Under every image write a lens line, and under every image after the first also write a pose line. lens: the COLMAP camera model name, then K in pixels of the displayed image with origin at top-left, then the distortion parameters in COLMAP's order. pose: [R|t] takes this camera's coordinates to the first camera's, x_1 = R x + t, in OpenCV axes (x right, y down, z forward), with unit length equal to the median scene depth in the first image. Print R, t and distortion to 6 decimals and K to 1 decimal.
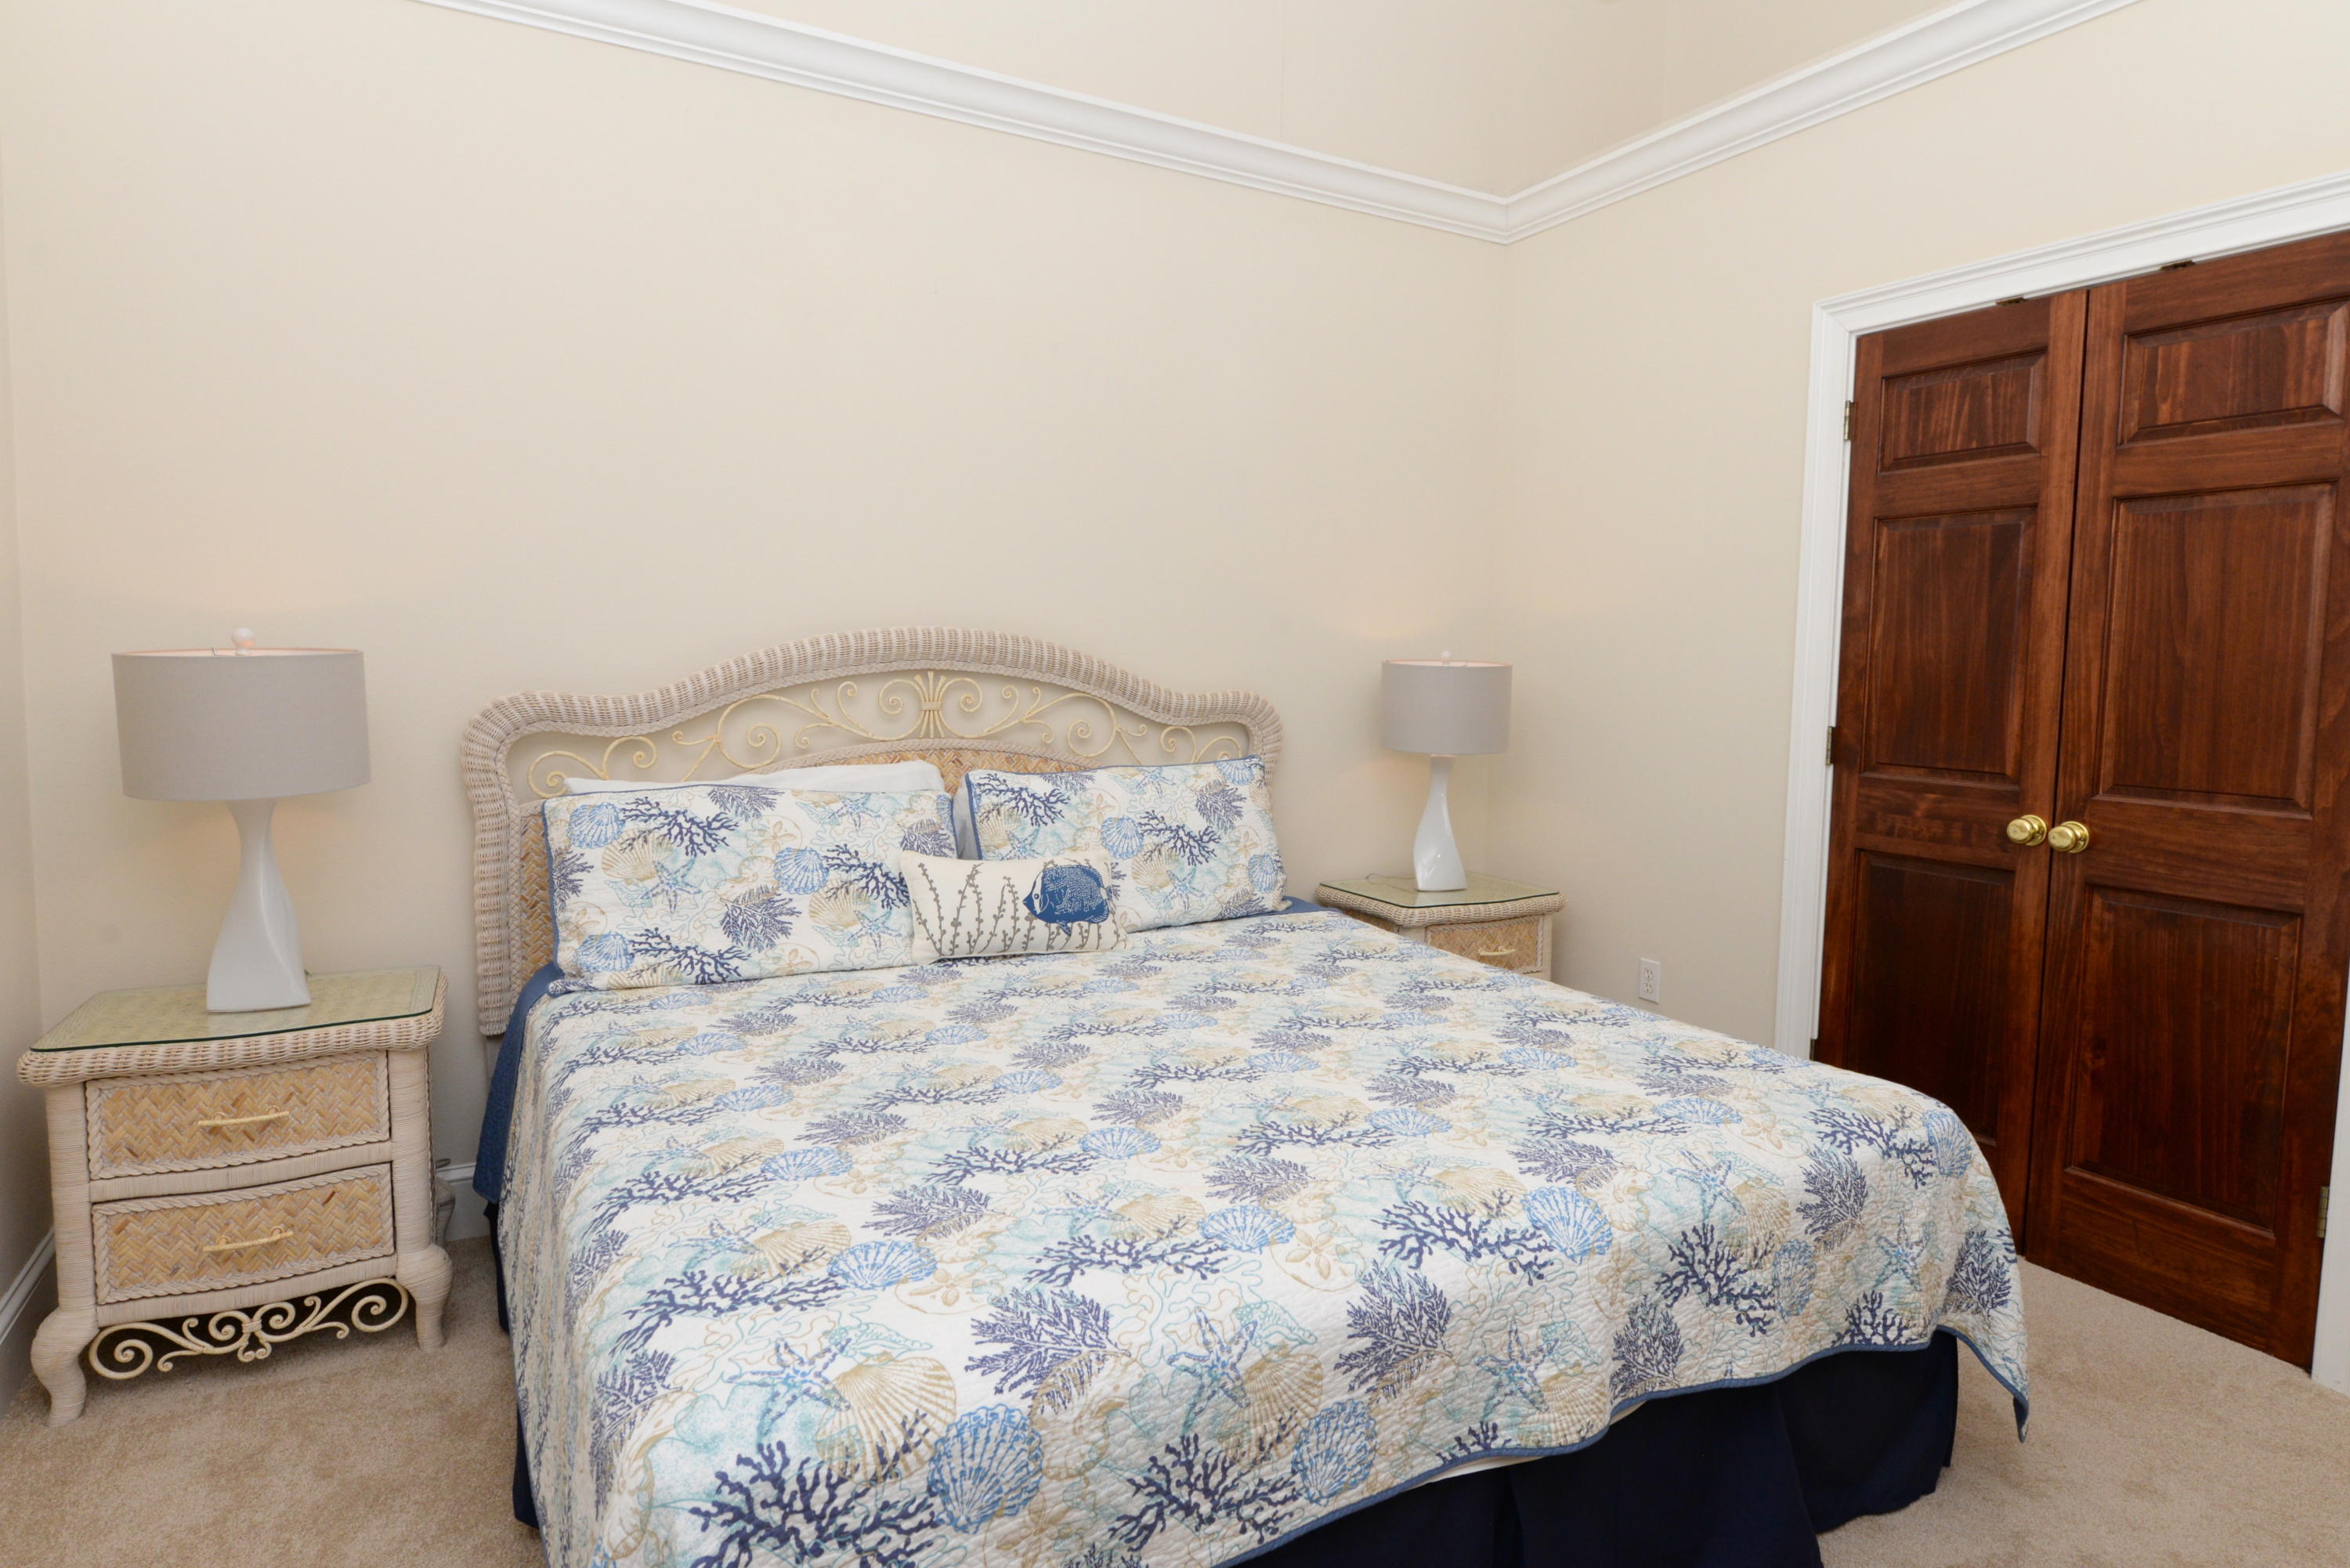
lens RADIAL K [[1258.6, 0, 1173.5], [0, 1258.6, 786.0], [0, 0, 1]] dist [-0.007409, -0.000174]
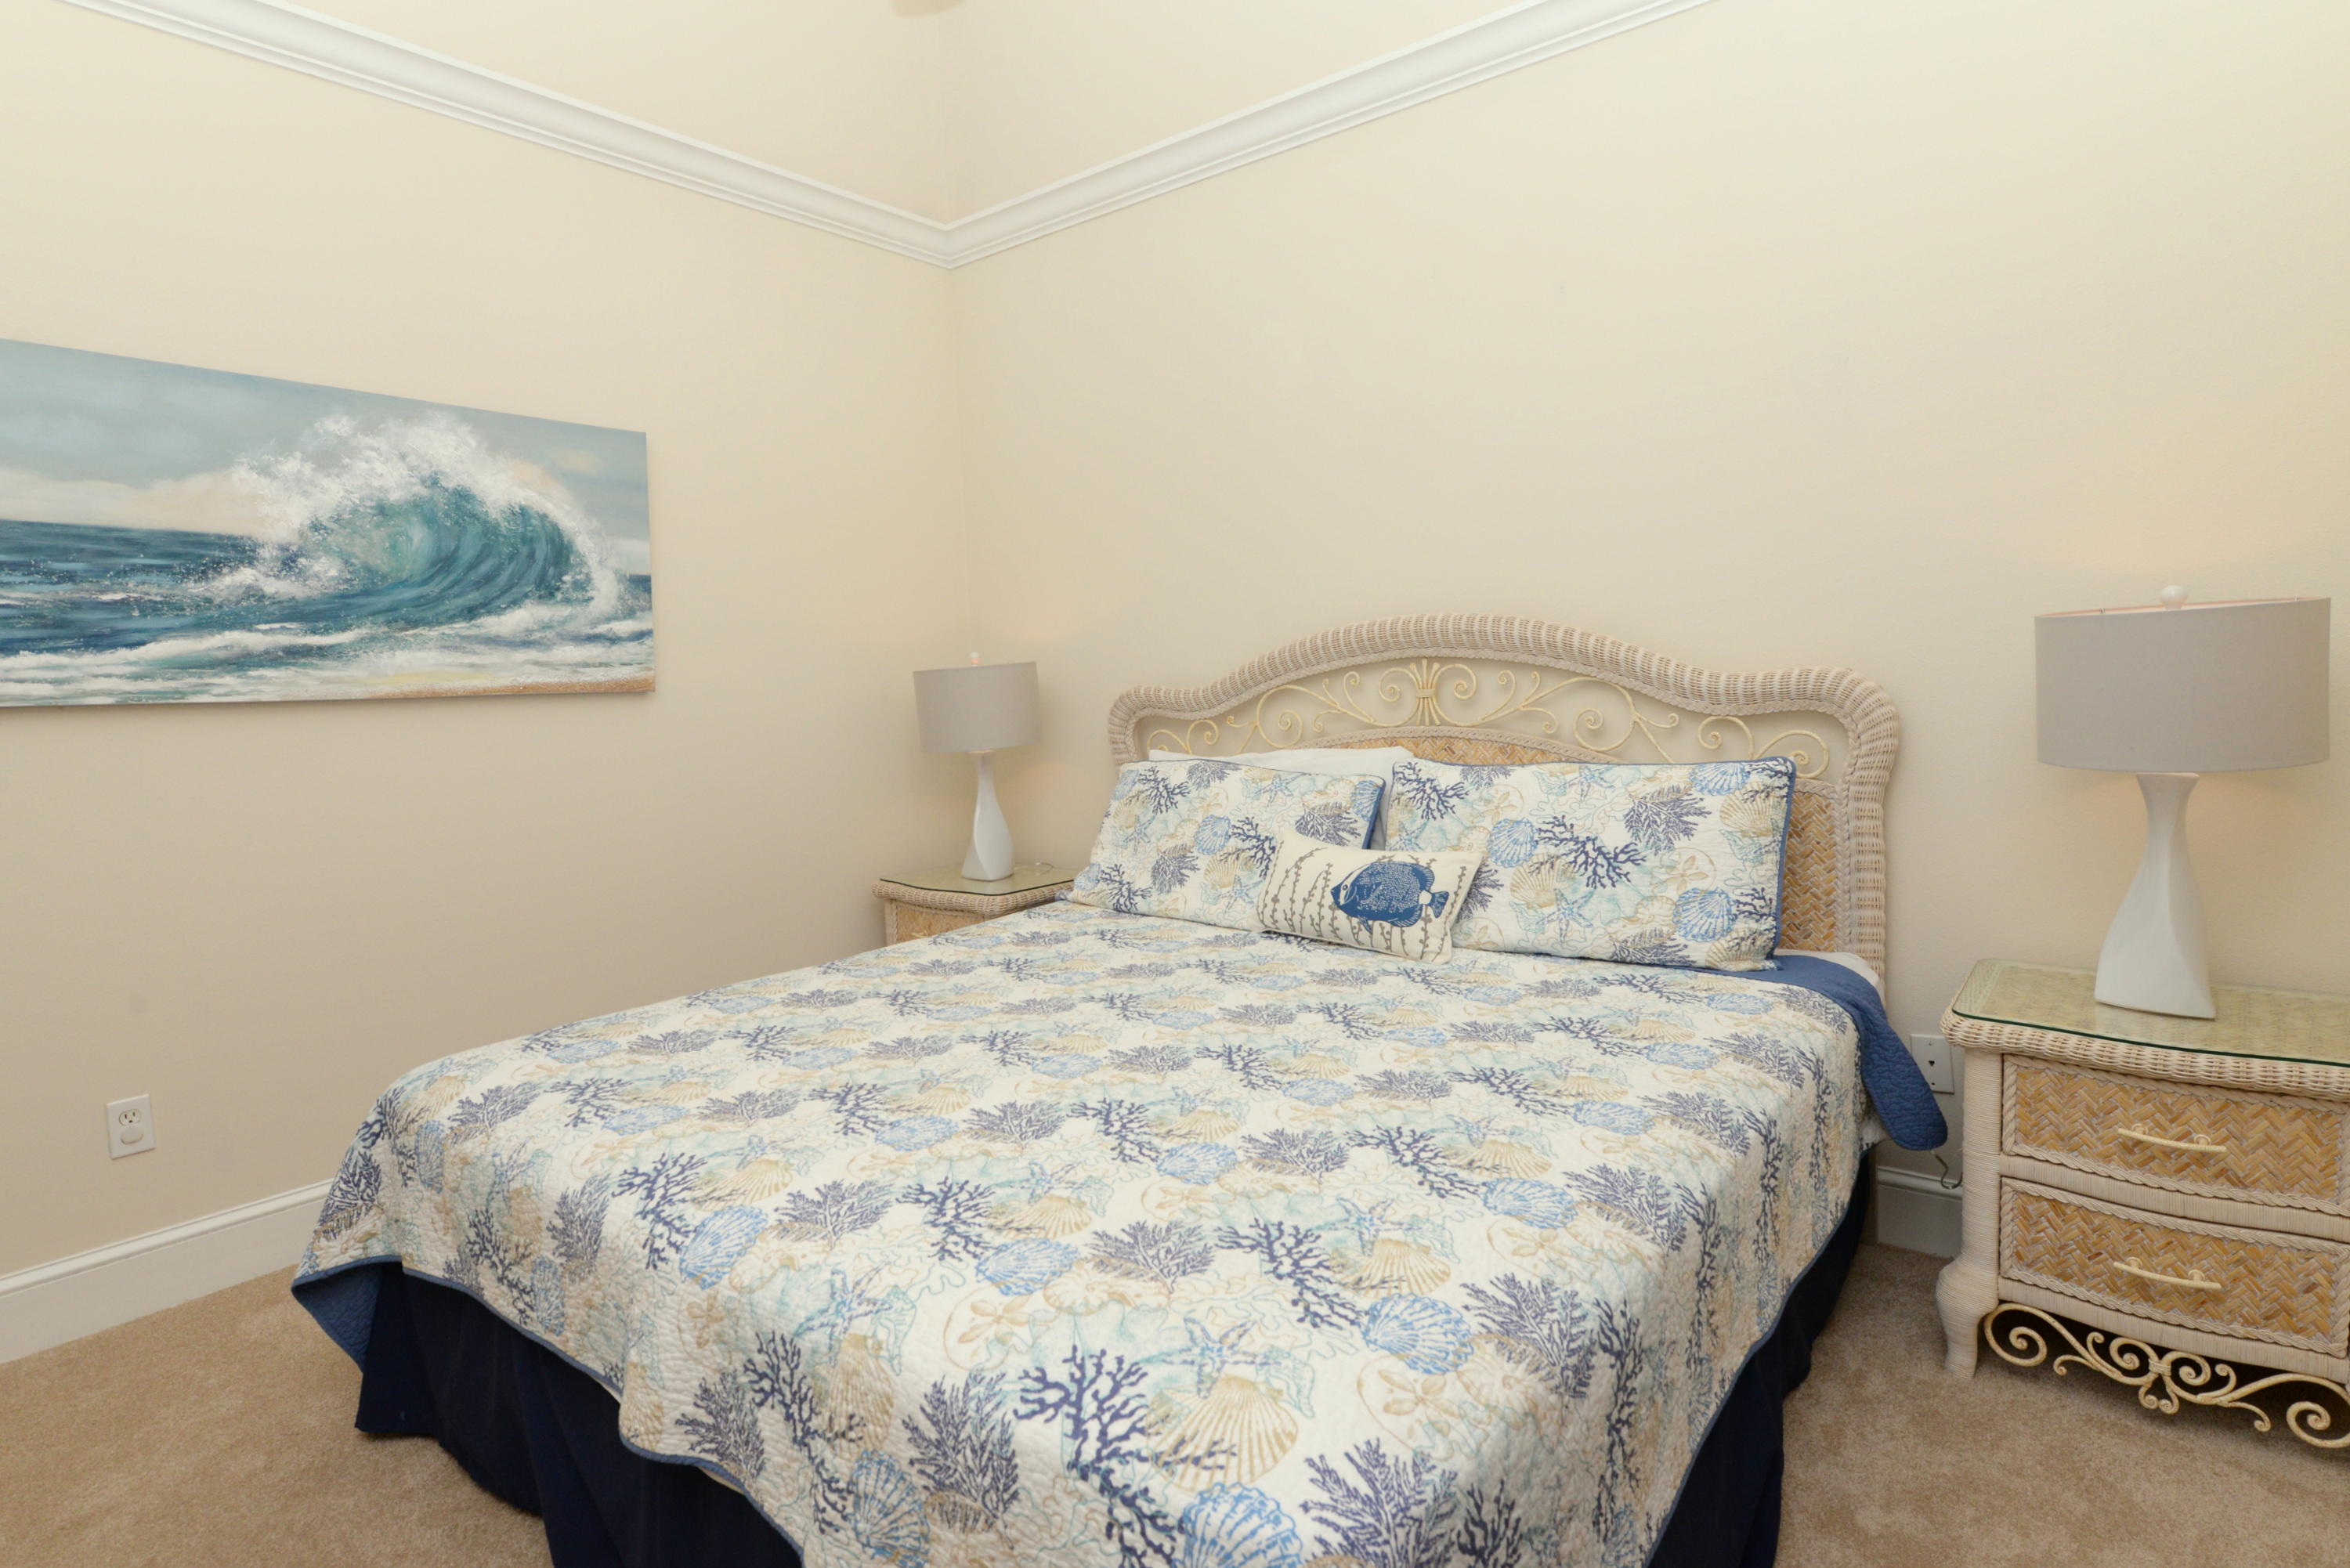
lens RADIAL K [[1148.2, 0, 1172.9], [0, 1148.2, 782.7], [0, 0, 1]] dist [-0.002793, -0.000004]
pose [[0.408519, 0.062634, -0.910598, 0.637782], [-0.046888, 0.997766, 0.047594, -0.029969], [0.911545, 0.023253, 0.410543, 0.496305]]
